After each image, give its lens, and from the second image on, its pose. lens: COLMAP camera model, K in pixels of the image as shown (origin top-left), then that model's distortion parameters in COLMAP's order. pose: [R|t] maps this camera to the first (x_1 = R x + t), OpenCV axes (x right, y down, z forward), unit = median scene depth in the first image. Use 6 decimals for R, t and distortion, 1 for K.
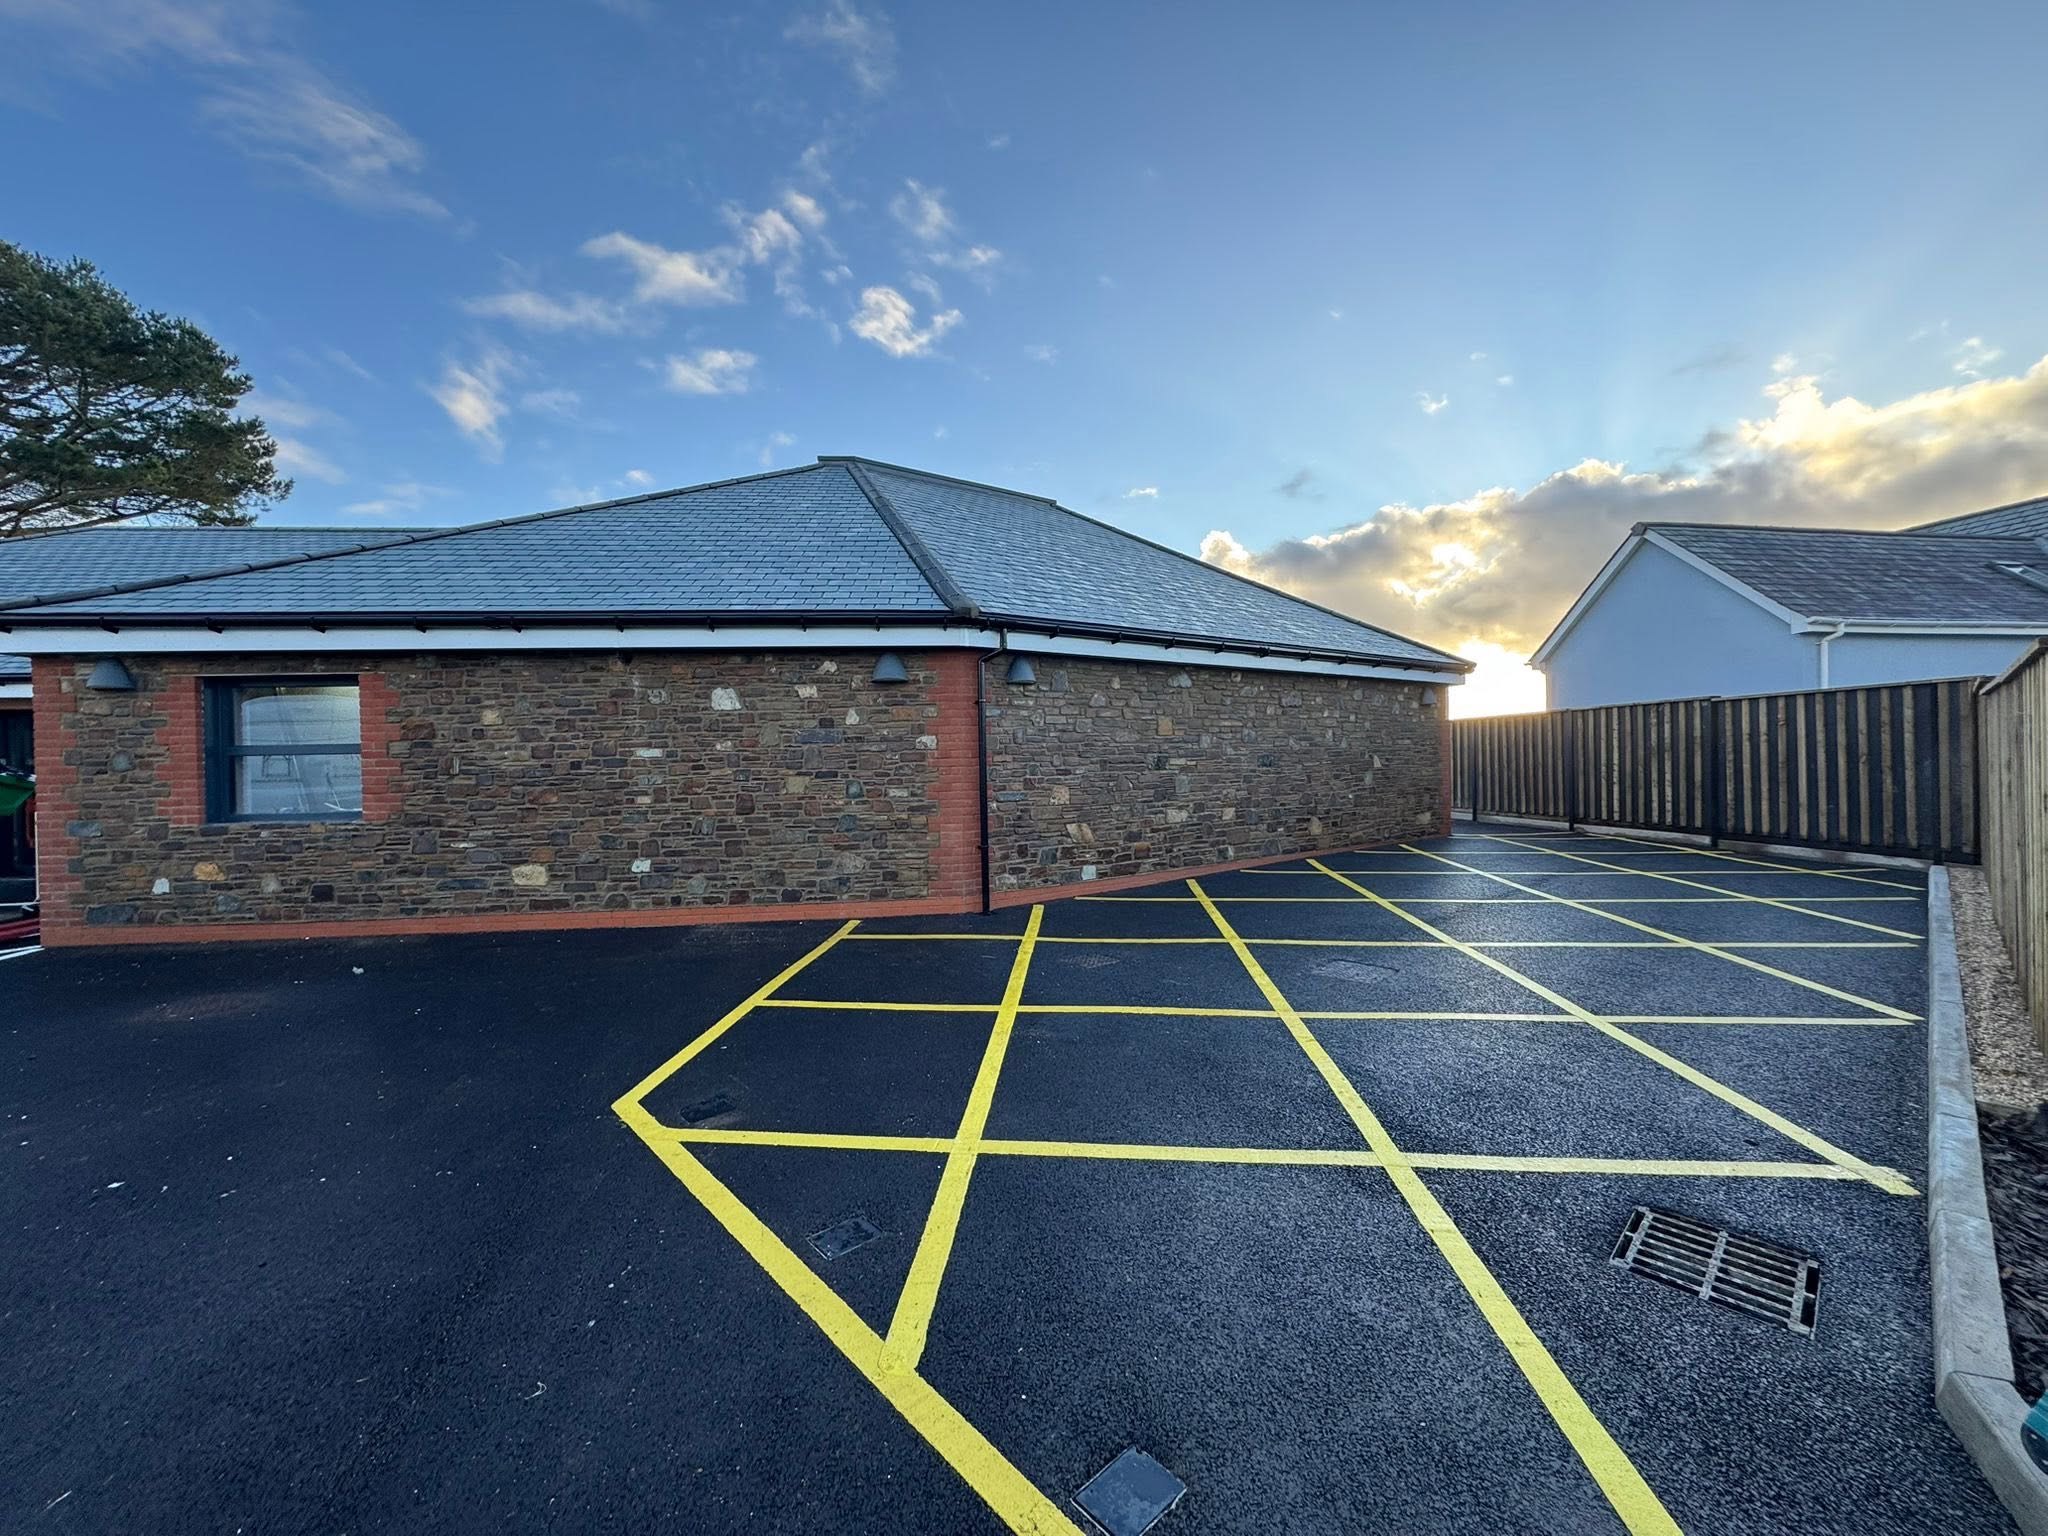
lens RADIAL K [[804.8, 0, 1024.0], [0, 804.8, 768.0], [0, 0, 1]] dist [-0.001690, -0.000187]
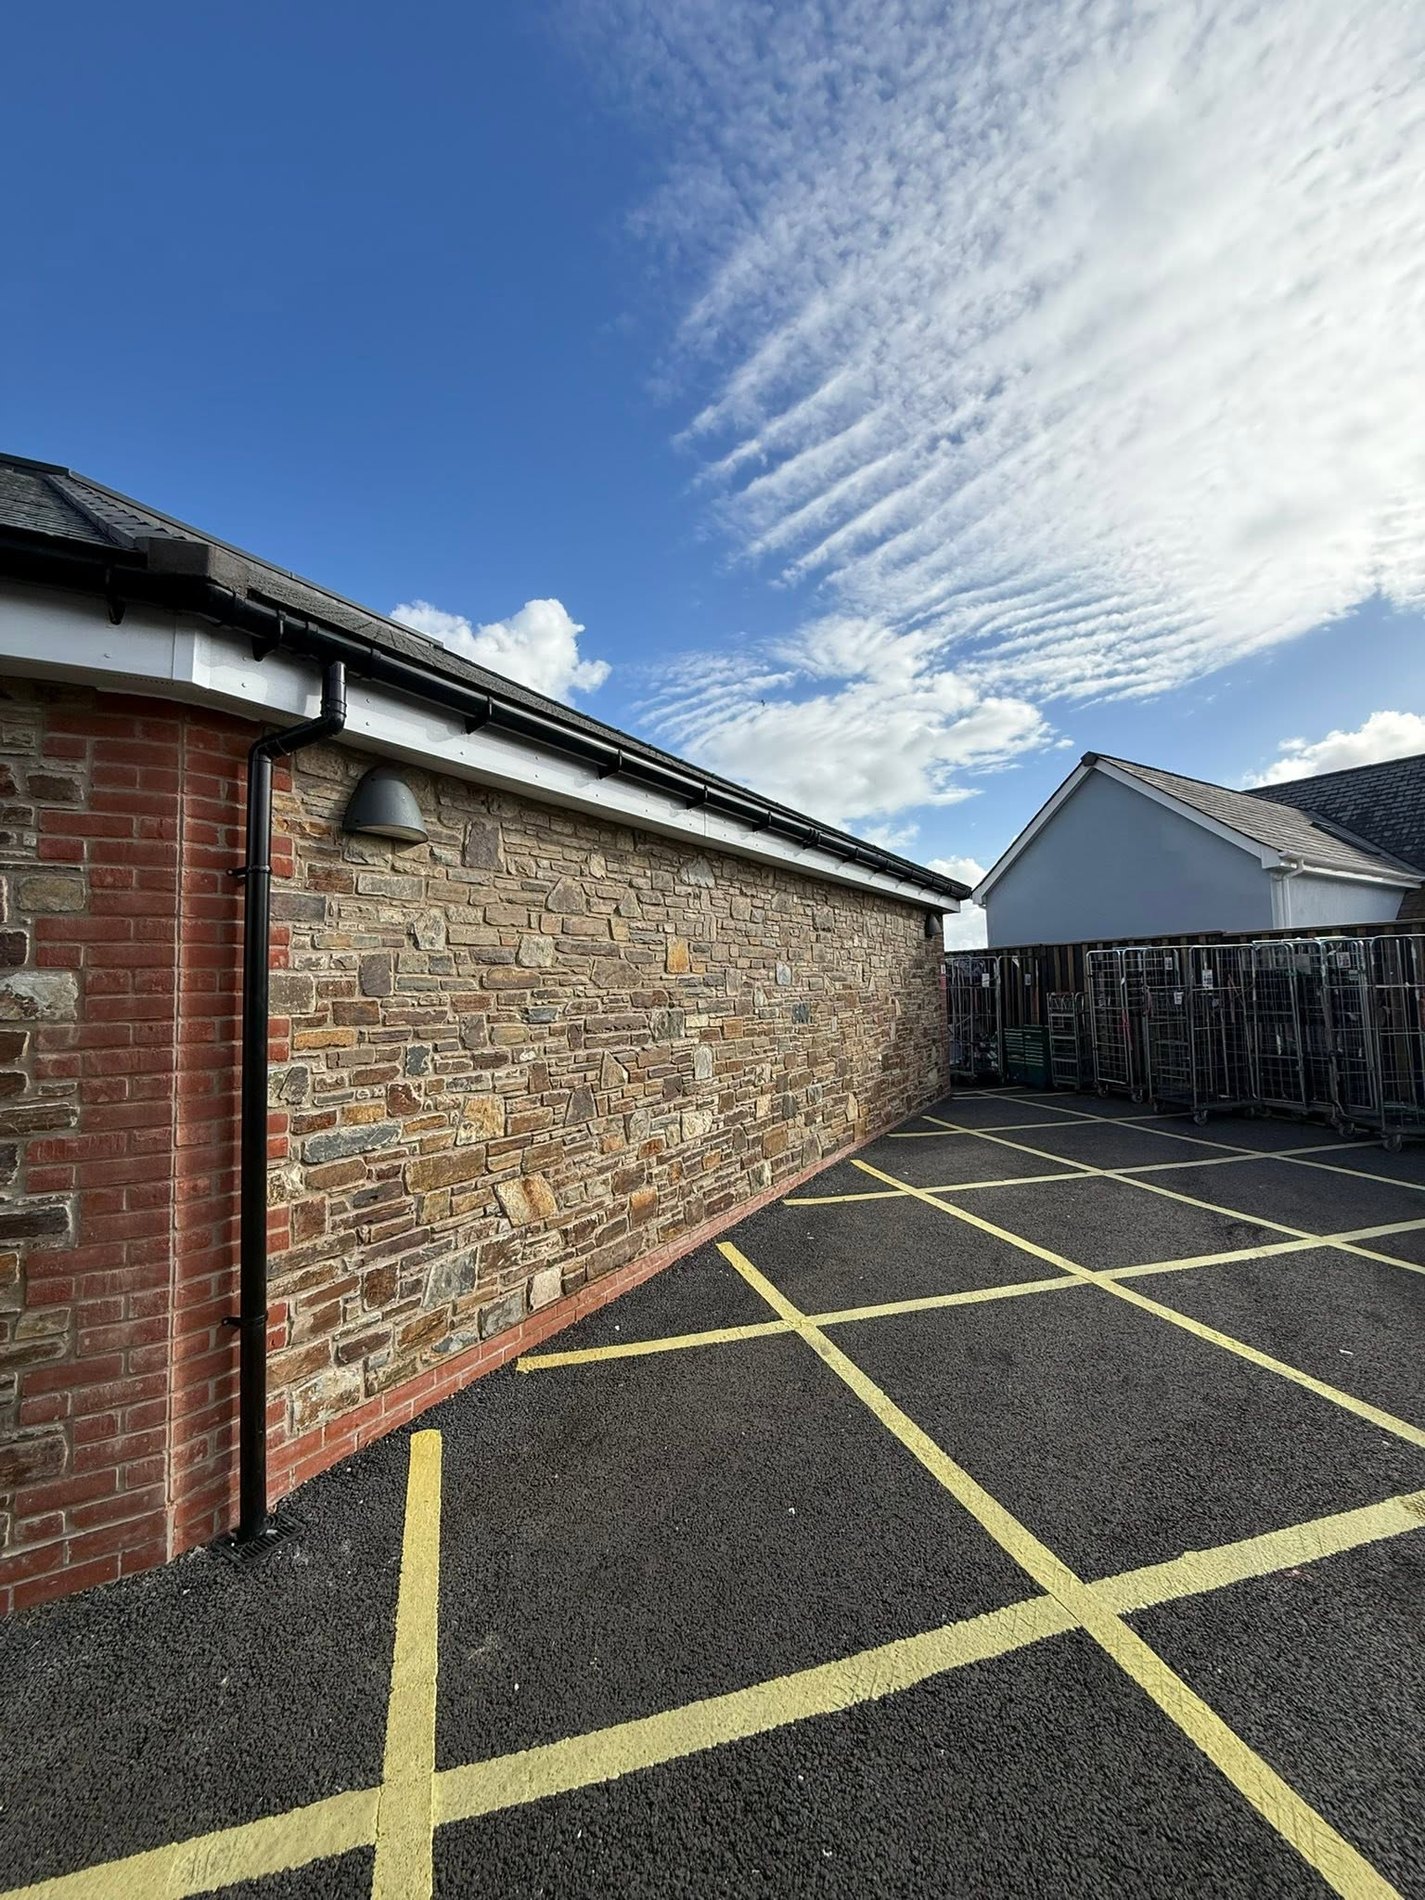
lens RADIAL K [[746.6, 0, 712.5], [0, 746.6, 950.0], [0, 0, 1]] dist [-0.001690, -0.000187]
pose [[0.914935, 0.017268, 0.403233, -0.003067], [0.009257, 0.997924, -0.063741, -0.029087], [-0.403496, 0.062051, 0.912875, 0.655286]]
